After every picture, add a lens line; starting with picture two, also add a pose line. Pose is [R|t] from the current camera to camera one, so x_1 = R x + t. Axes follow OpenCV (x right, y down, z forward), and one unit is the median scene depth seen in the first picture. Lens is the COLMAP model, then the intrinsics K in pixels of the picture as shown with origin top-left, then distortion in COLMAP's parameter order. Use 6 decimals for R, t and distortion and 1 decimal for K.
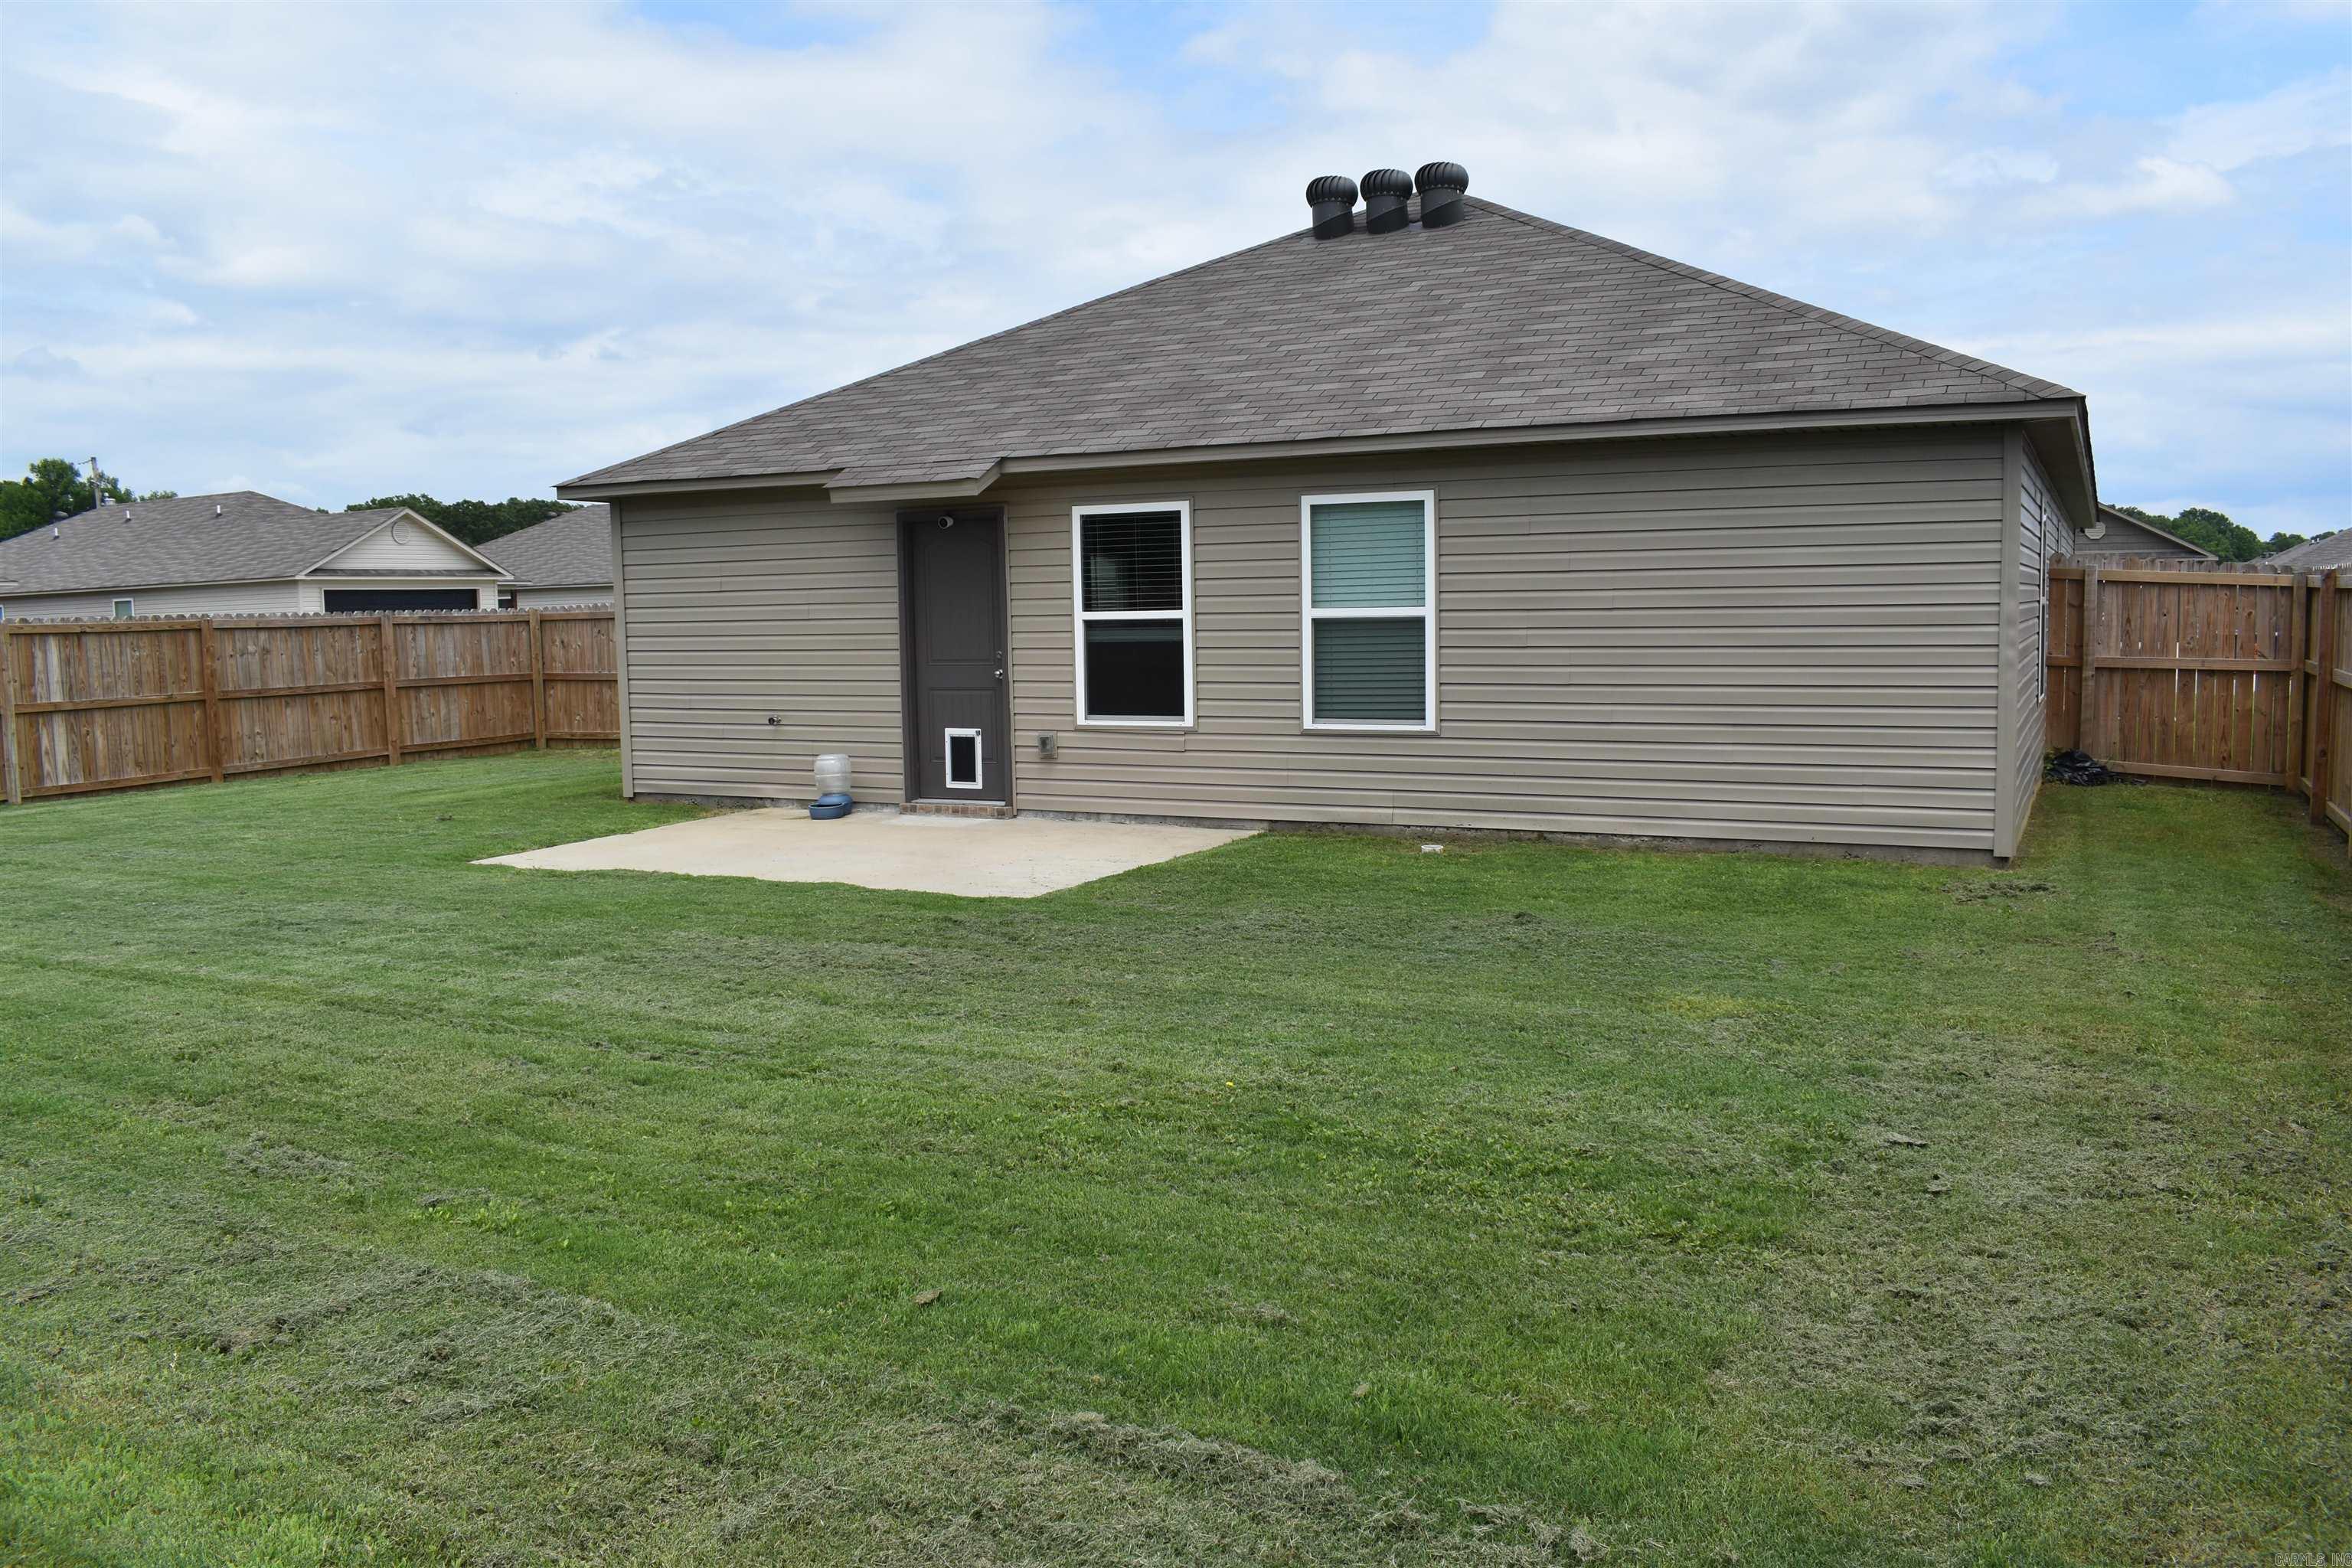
lens RADIAL K [[1834.8, 0, 1176.0], [0, 1834.8, 784.0], [0, 0, 1]] dist [-0.096336, 0.017228]
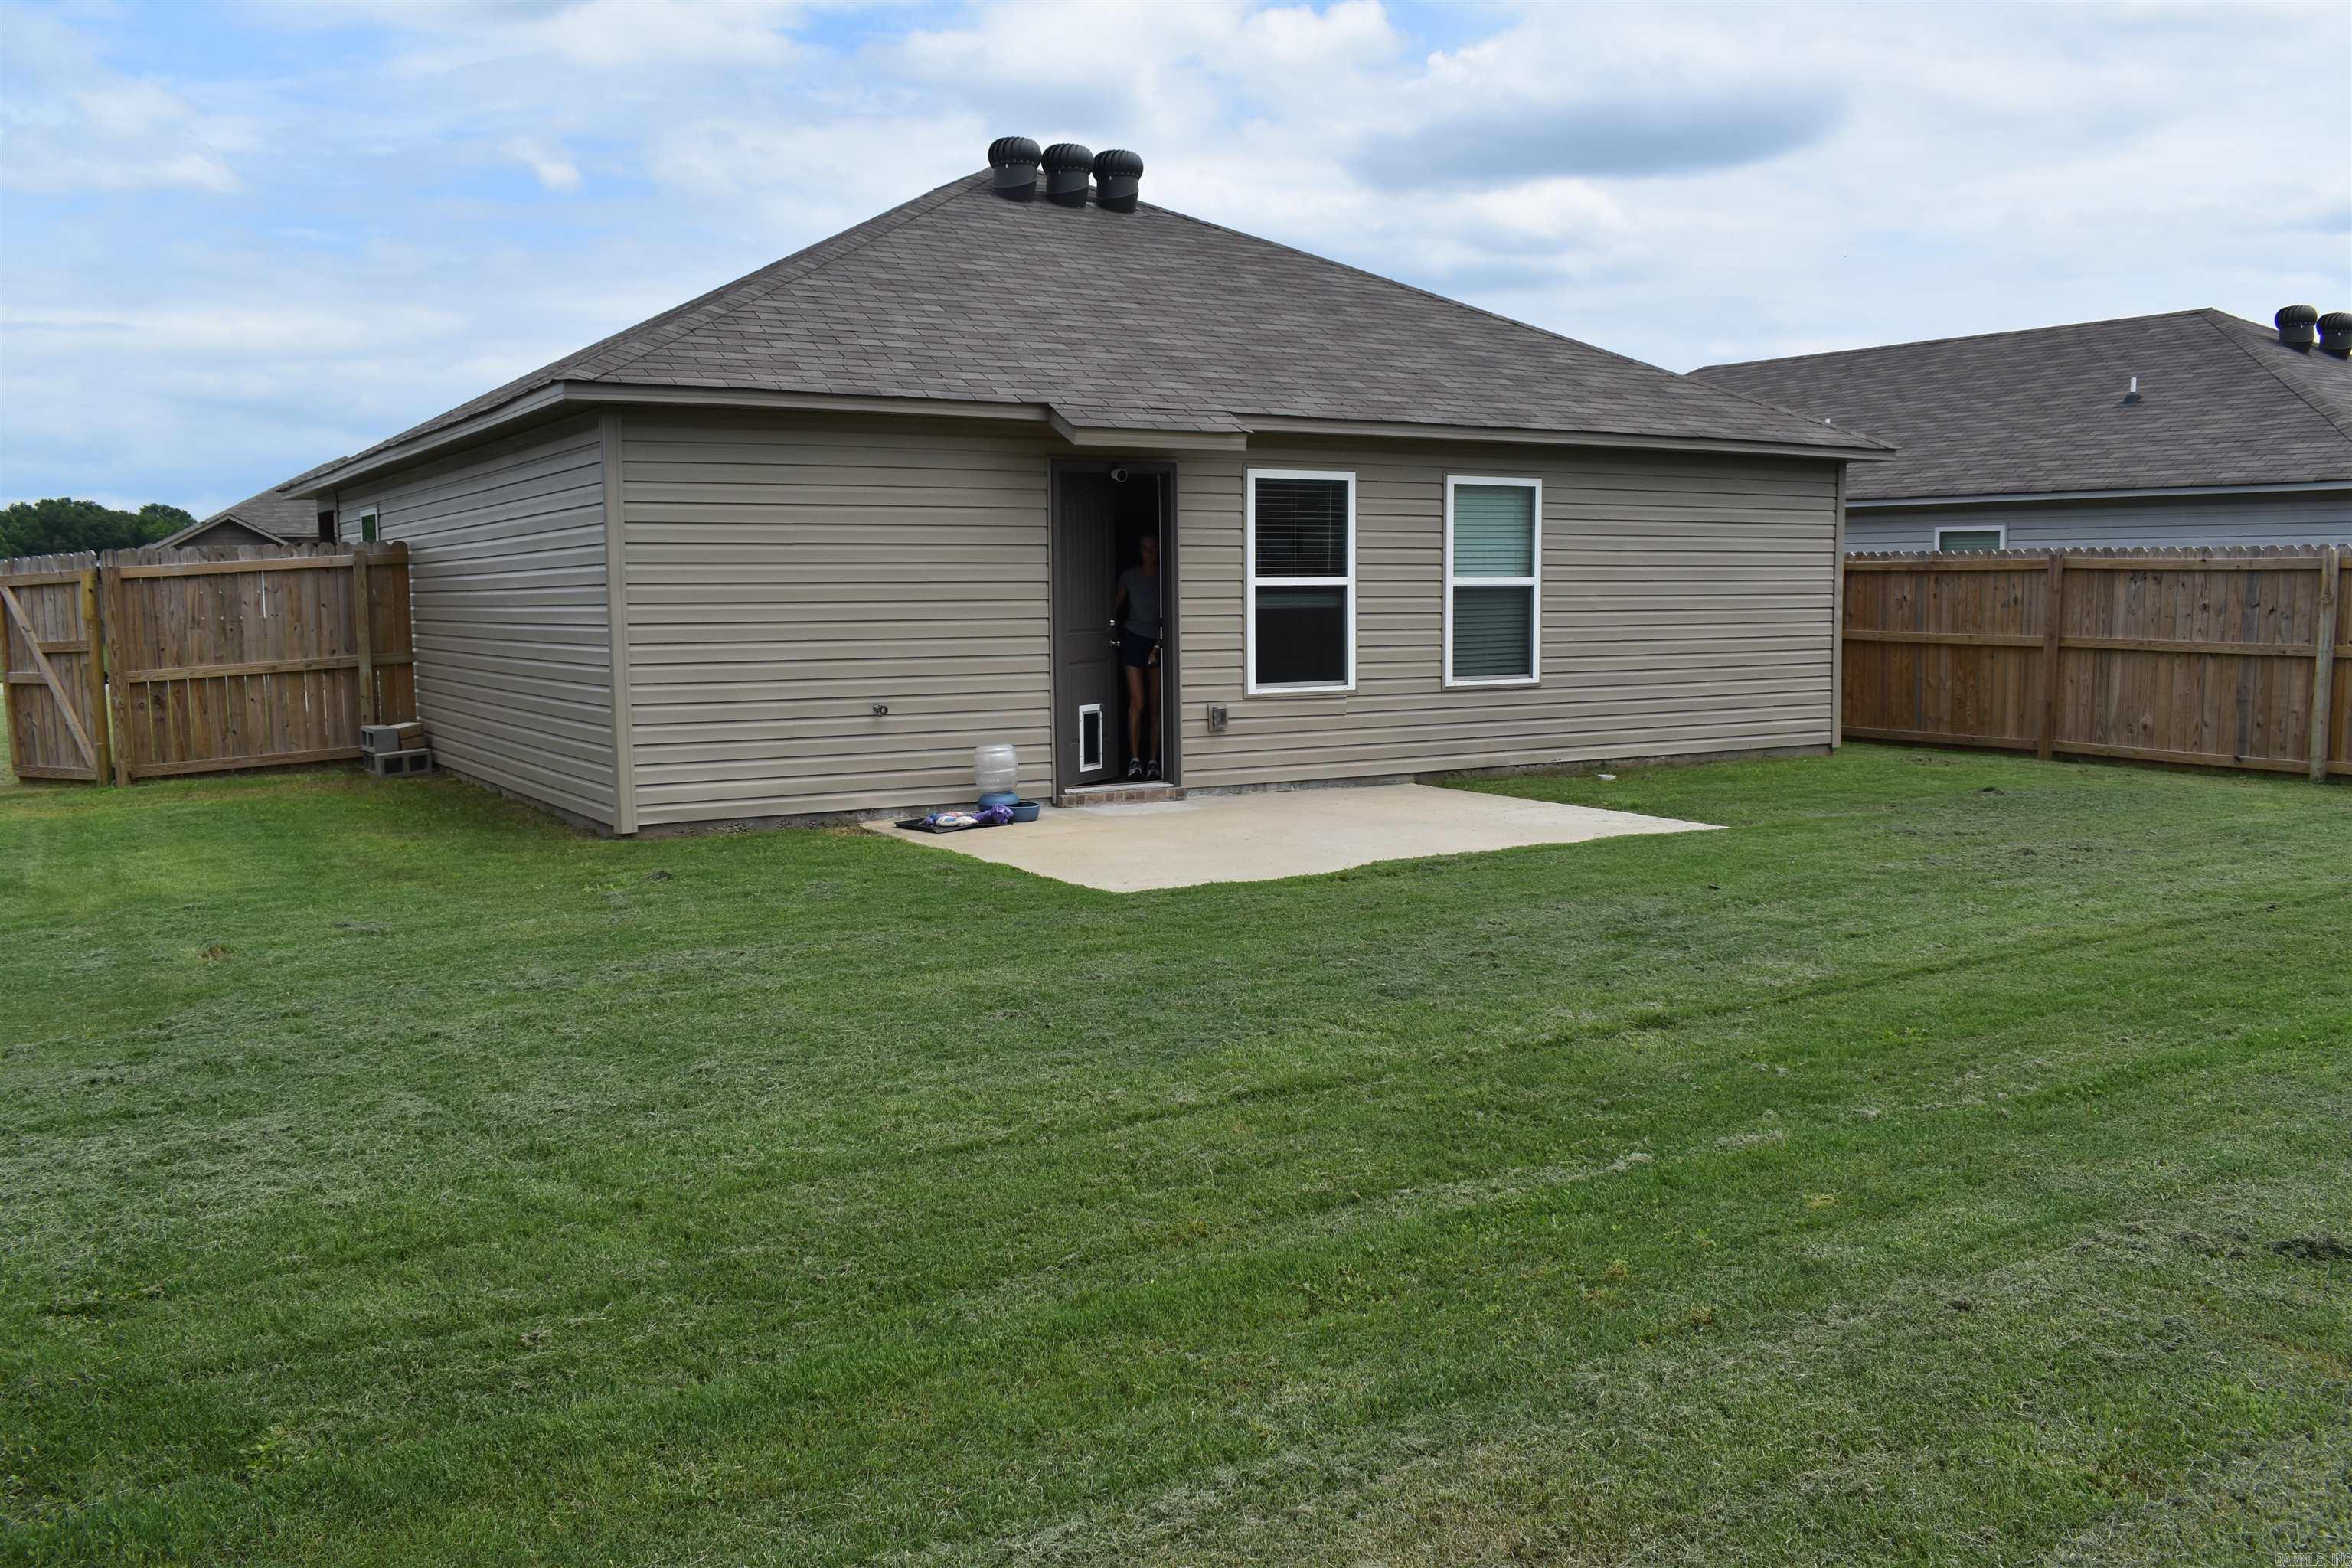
lens RADIAL K [[1938.8, 0, 1181.6], [0, 1938.8, 780.0], [0, 0, 1]] dist [-0.090006, 0.005615]
pose [[0.516186, -0.071682, 0.853472, -0.955777], [0.078550, 0.996254, 0.036167, -0.027090], [-0.852867, 0.048371, 0.519883, 0.503867]]
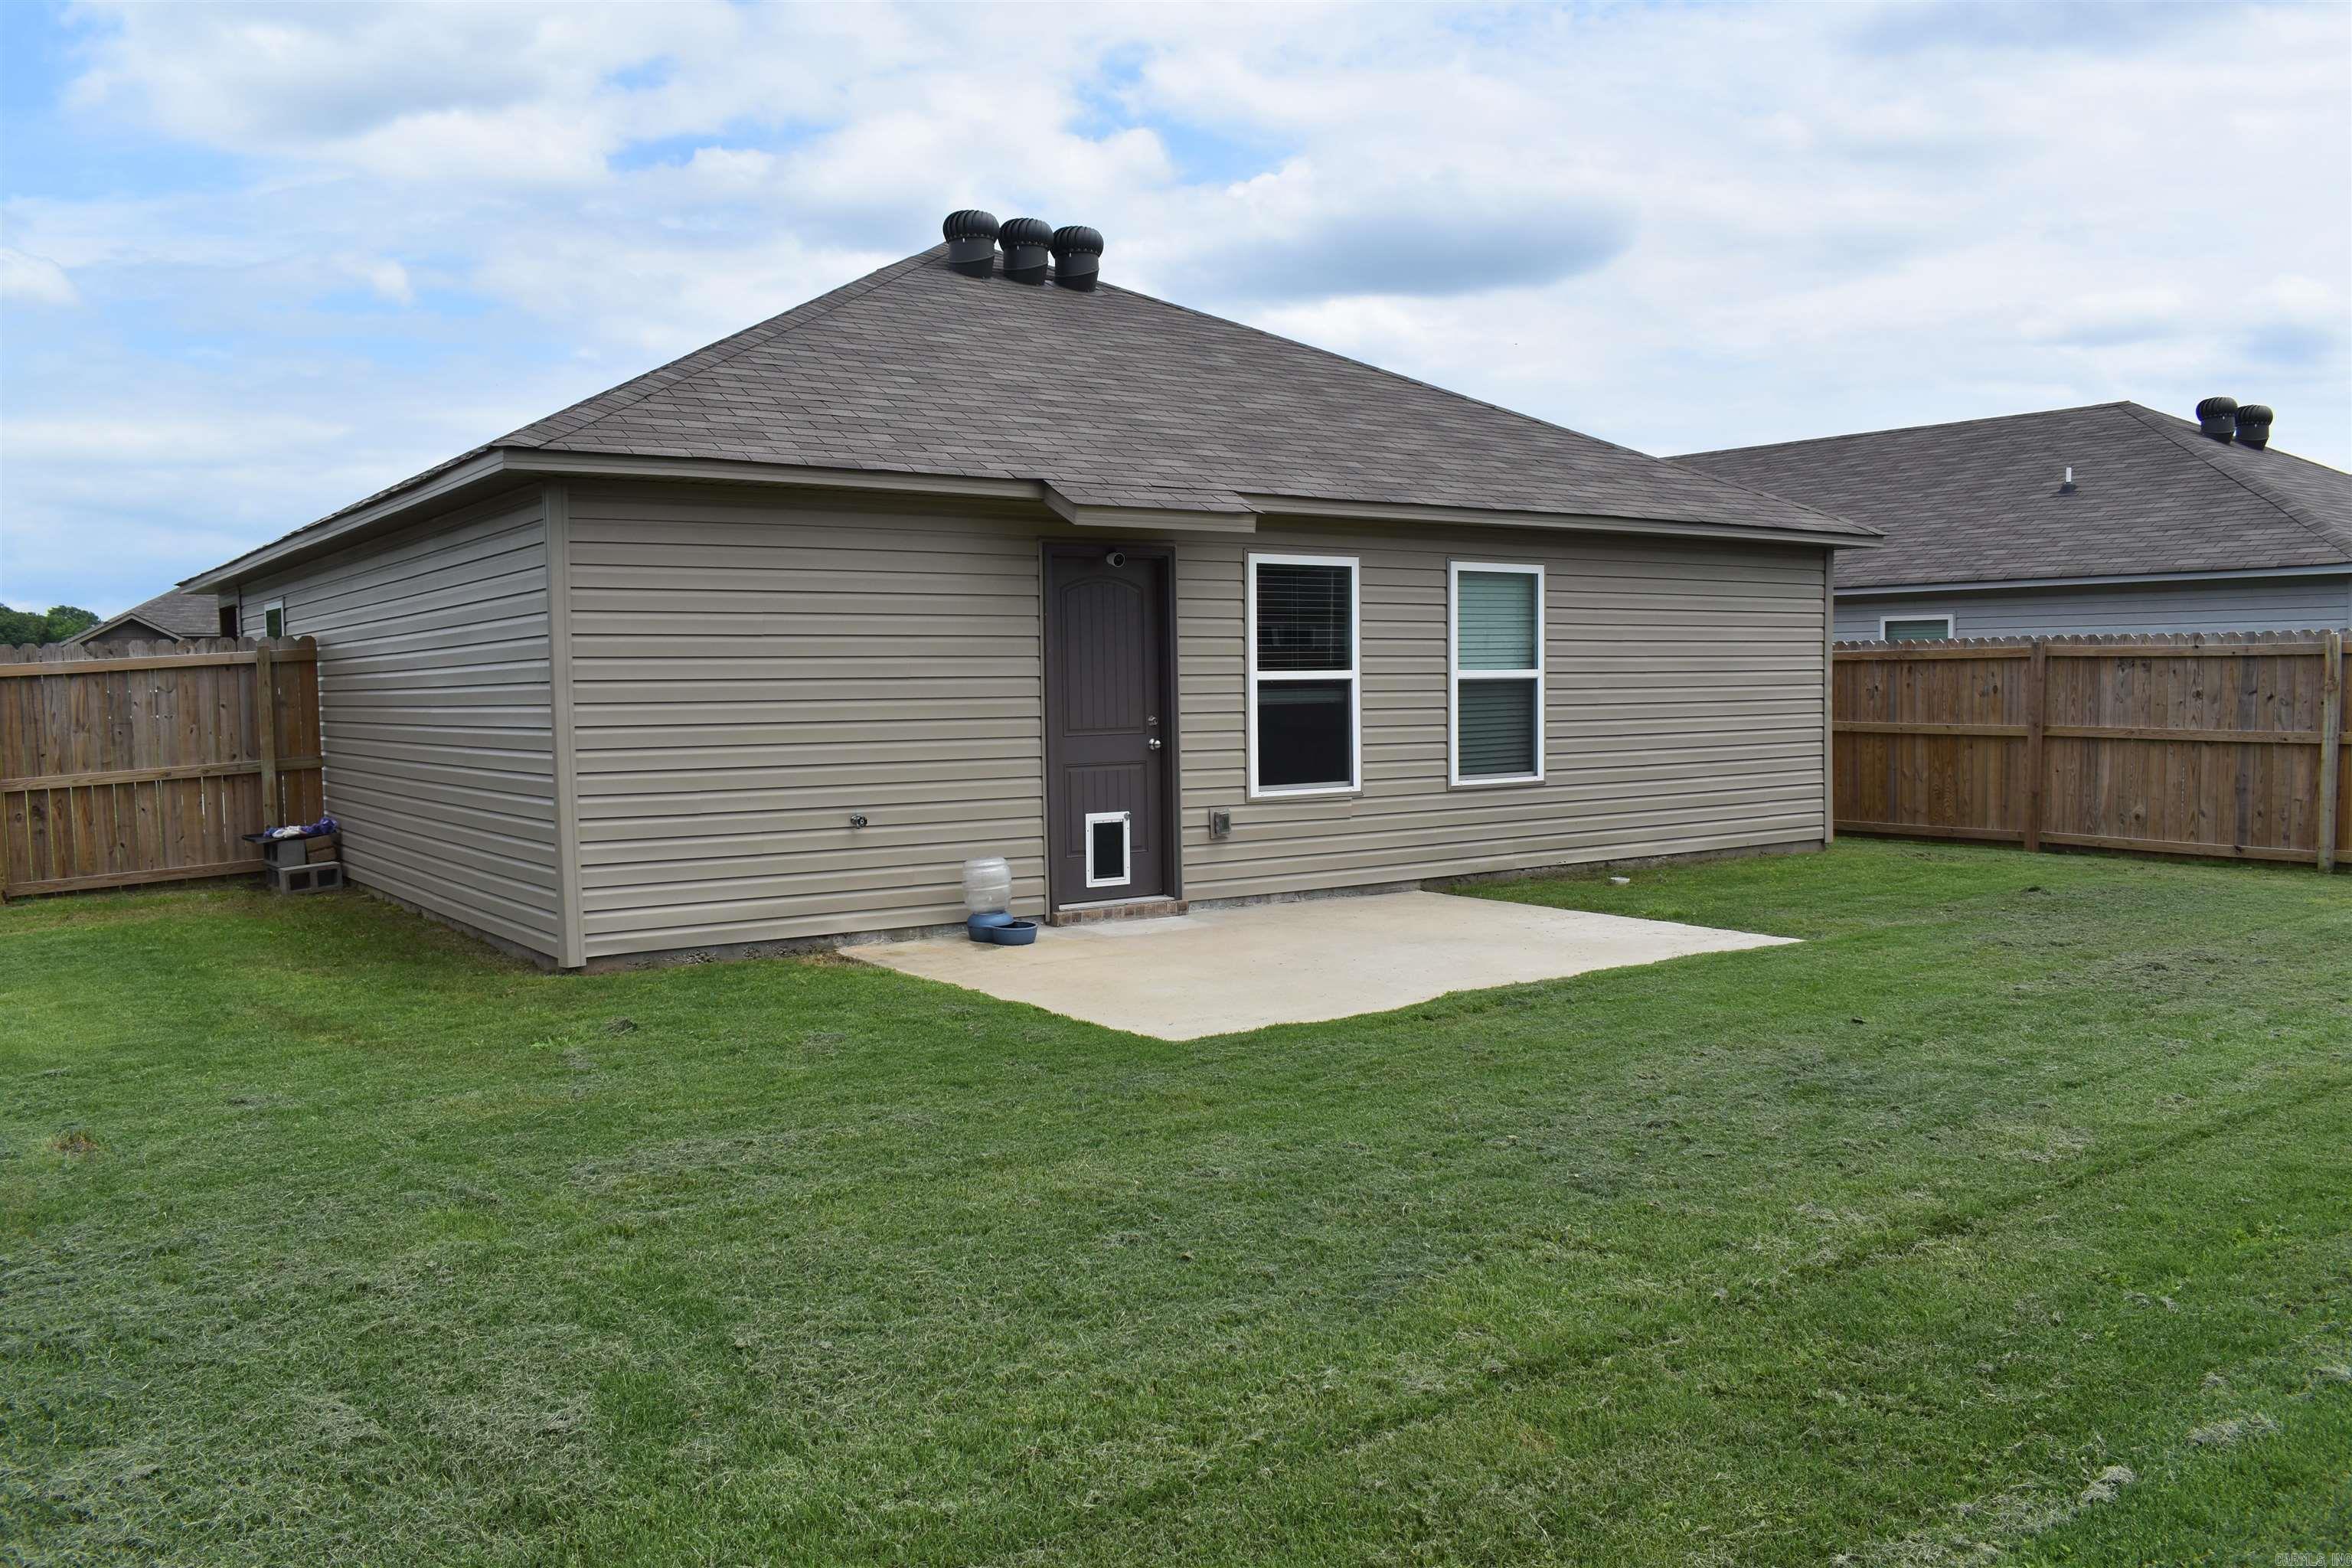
lens RADIAL K [[1834.8, 0, 1176.0], [0, 1834.8, 784.0], [0, 0, 1]] dist [-0.096336, 0.017228]
pose [[0.459848, -0.038982, 0.887142, -0.866982], [0.088146, 0.996106, -0.001920, -0.040667], [-0.883612, 0.079081, 0.461493, 0.625205]]
